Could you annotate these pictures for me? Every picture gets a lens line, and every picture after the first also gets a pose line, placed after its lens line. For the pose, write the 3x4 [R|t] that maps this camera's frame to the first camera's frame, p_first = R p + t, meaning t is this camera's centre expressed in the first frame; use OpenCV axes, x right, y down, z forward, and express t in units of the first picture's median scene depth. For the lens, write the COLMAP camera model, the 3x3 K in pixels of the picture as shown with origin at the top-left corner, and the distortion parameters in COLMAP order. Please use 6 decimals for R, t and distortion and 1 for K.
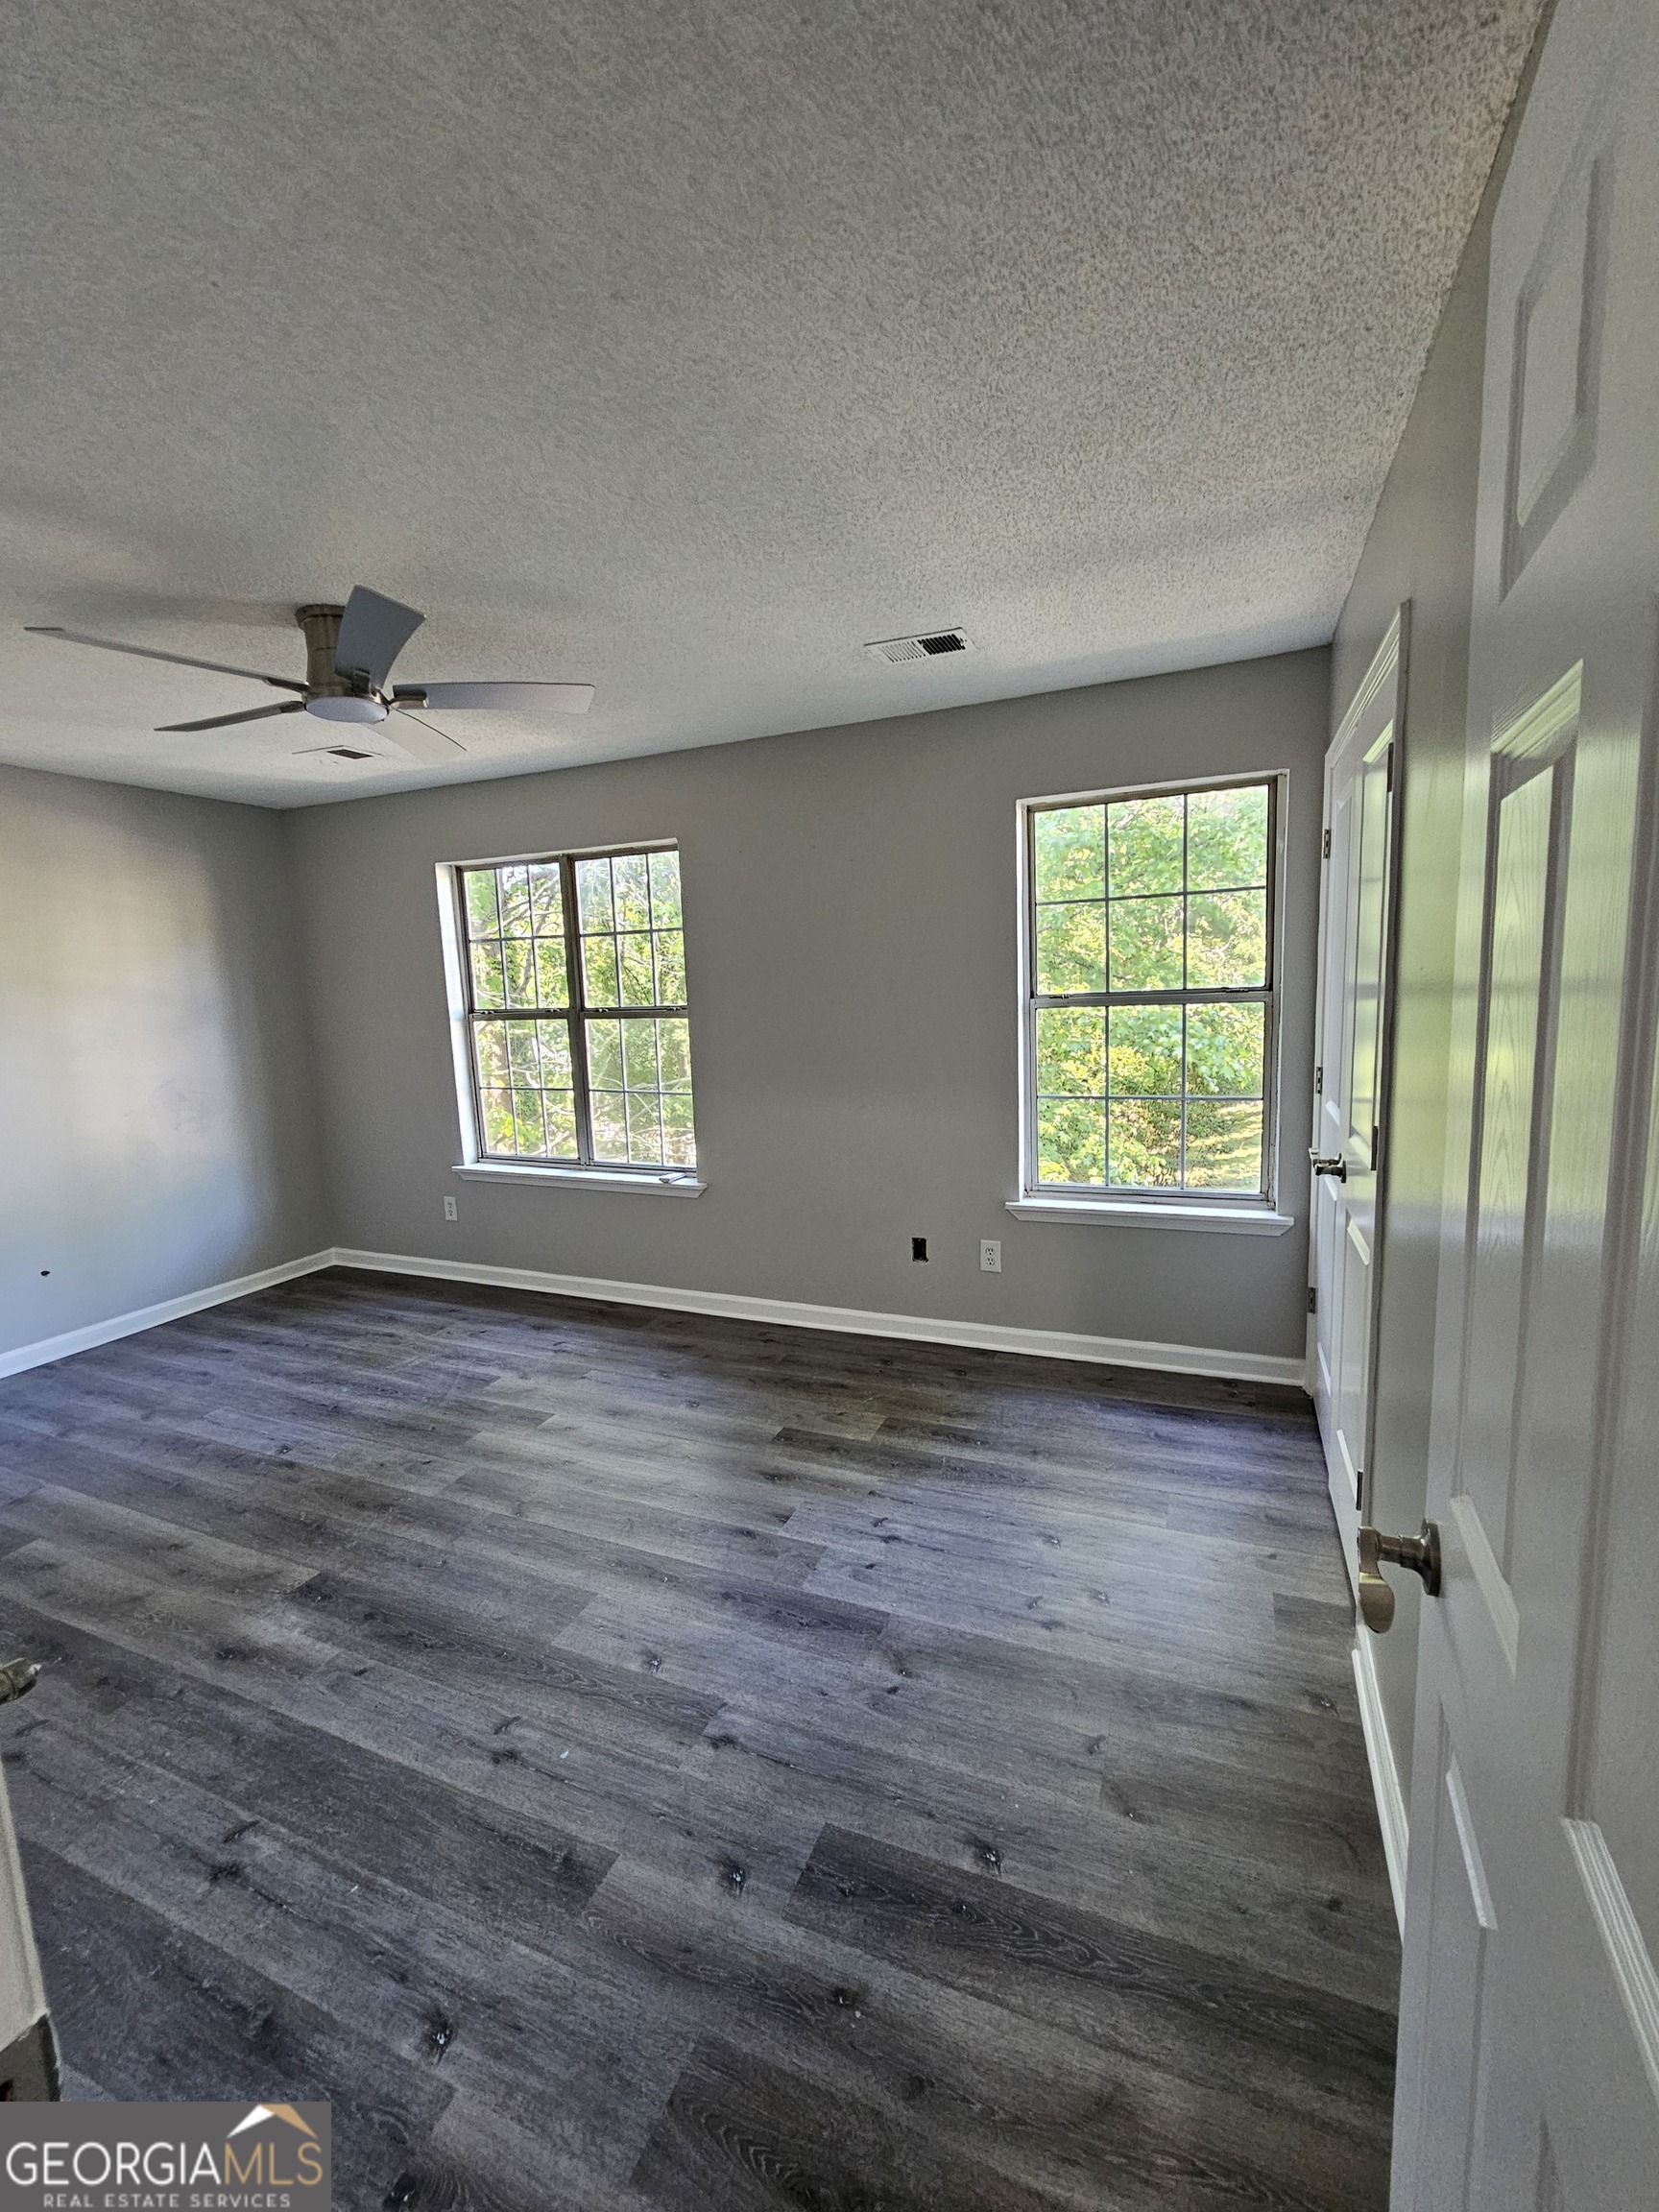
lens RADIAL K [[903.9, 0, 843.6], [0, 903.9, 1113.5], [0, 0, 1]] dist [-0.007354, 0.002955]
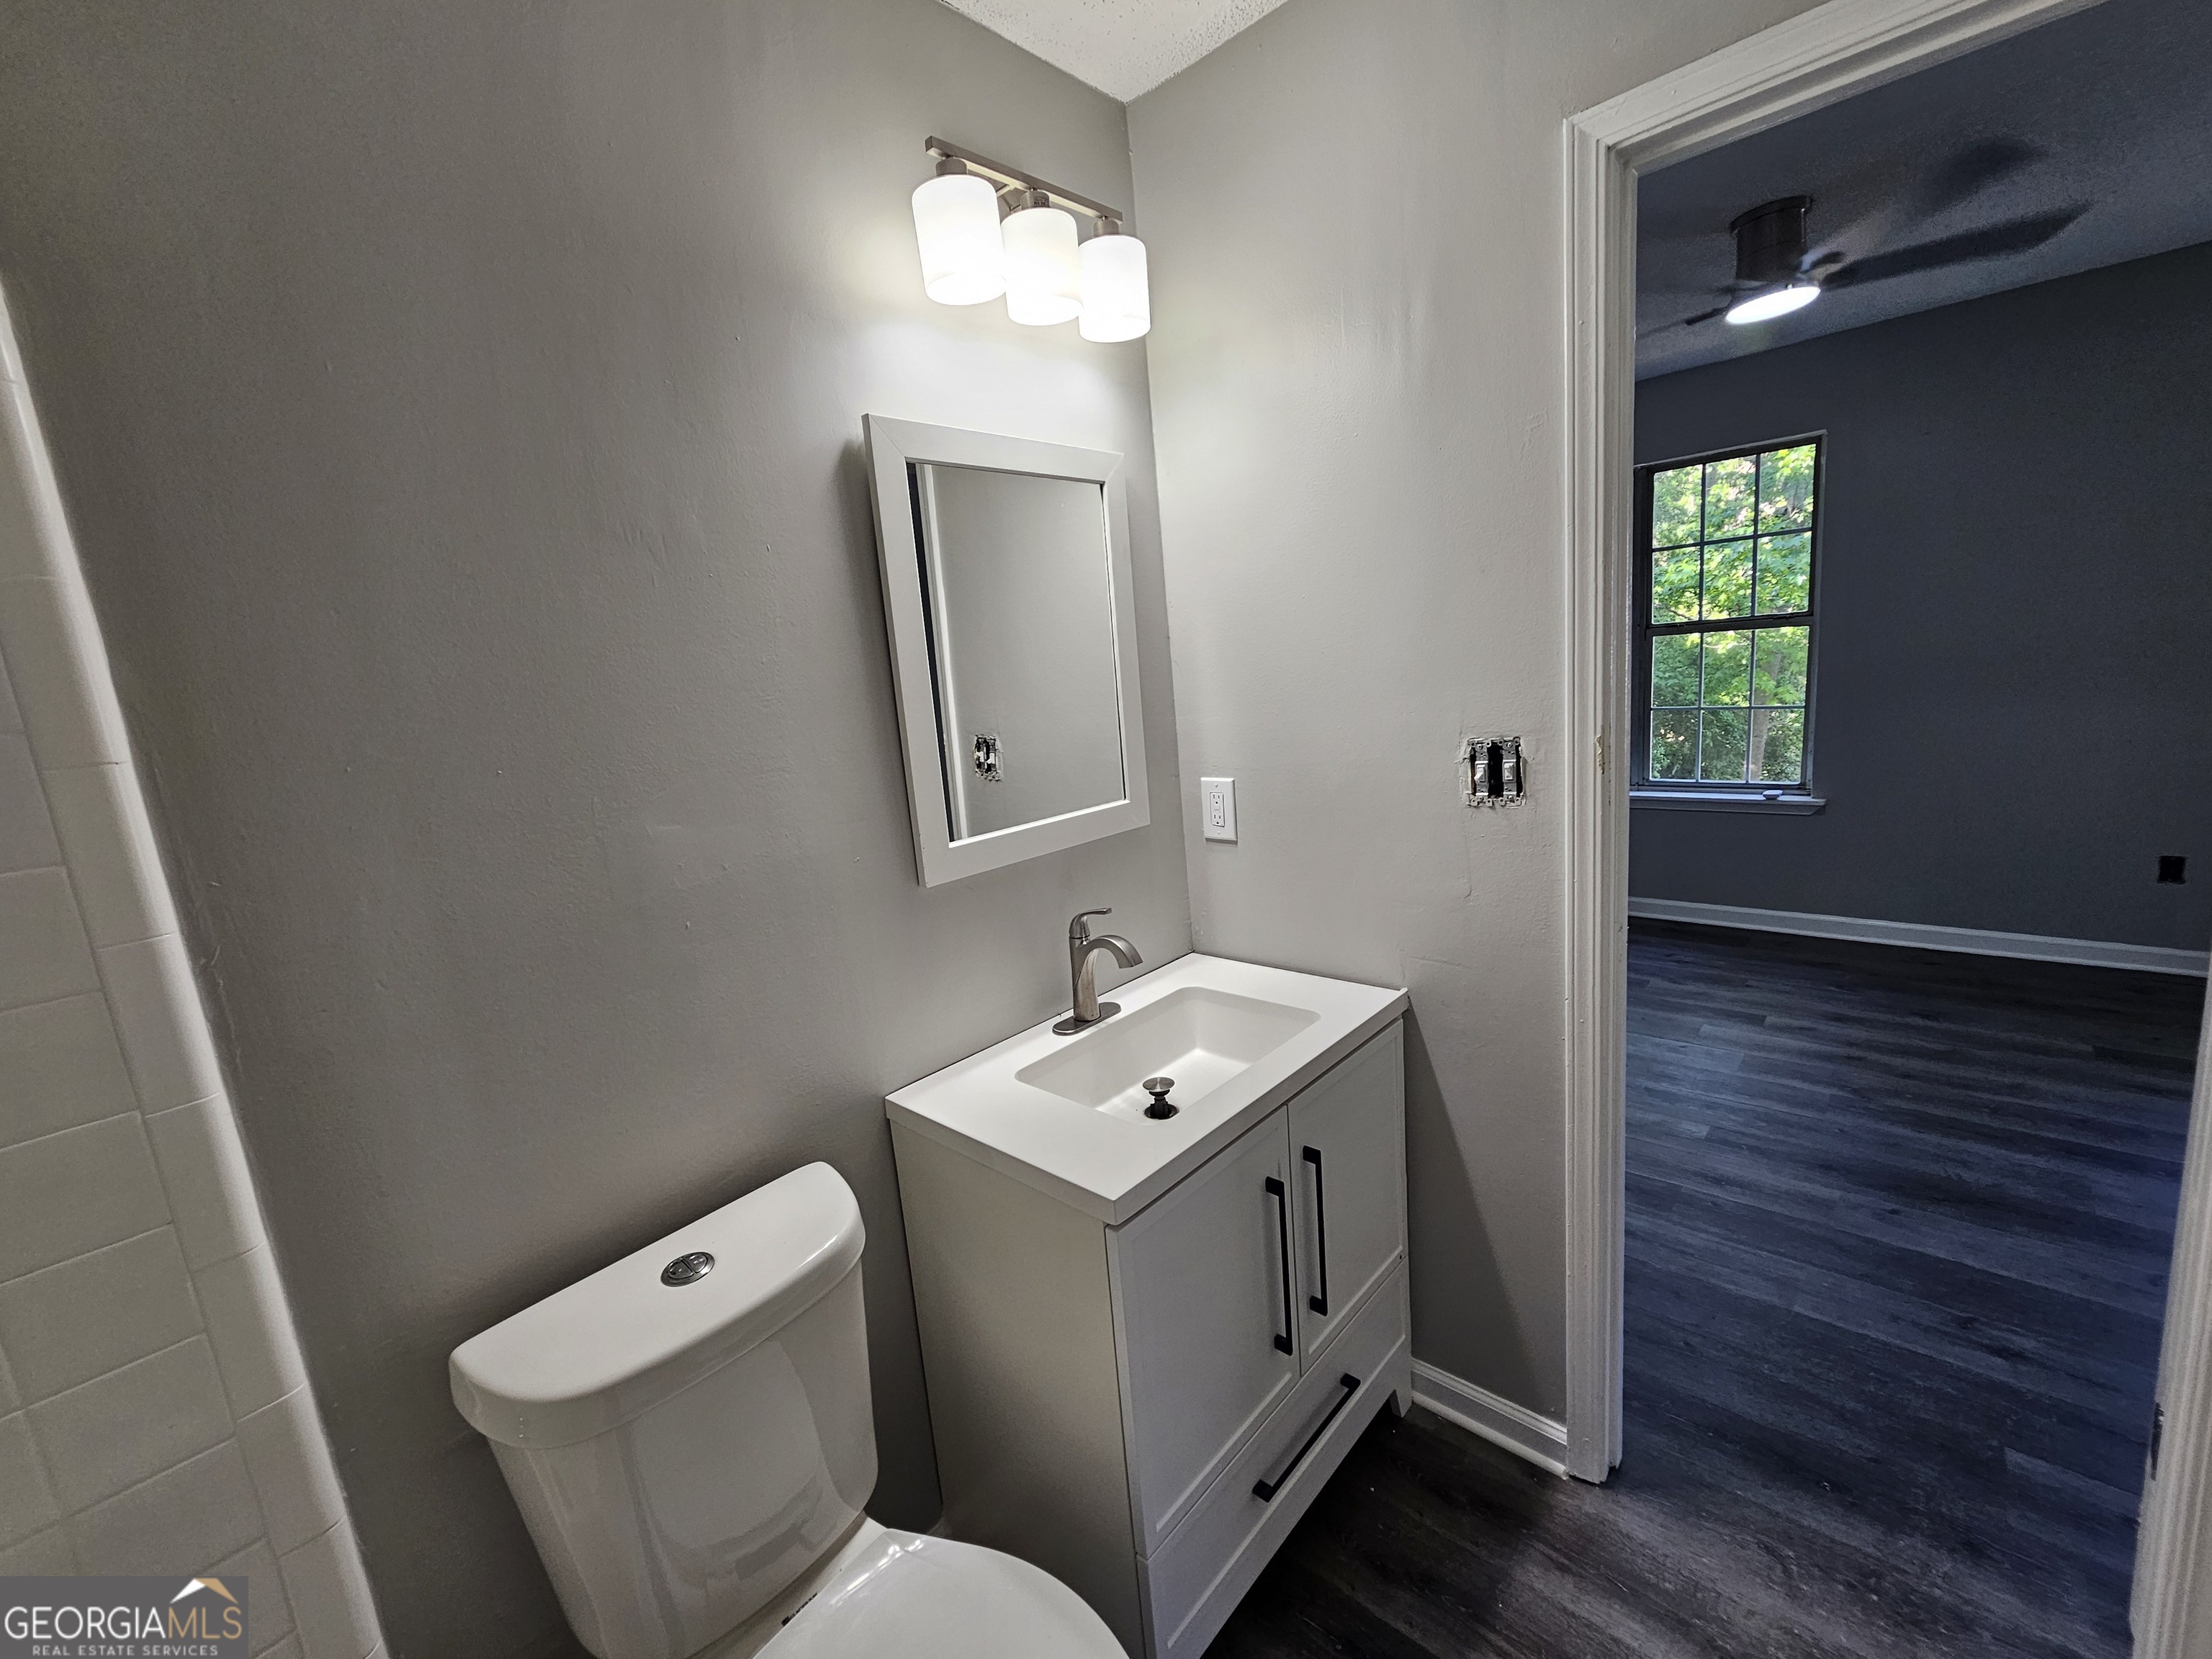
lens RADIAL K [[903.9, 0, 1071.9], [0, 903.9, 853.4], [0, 0, 1]] dist [-0.007354, 0.002955]
pose [[0.935344, 0.013607, -0.353477, -0.567789], [0.020776, 0.995422, 0.093295, 0.028674], [0.353128, -0.094607, 0.930779, -0.177892]]
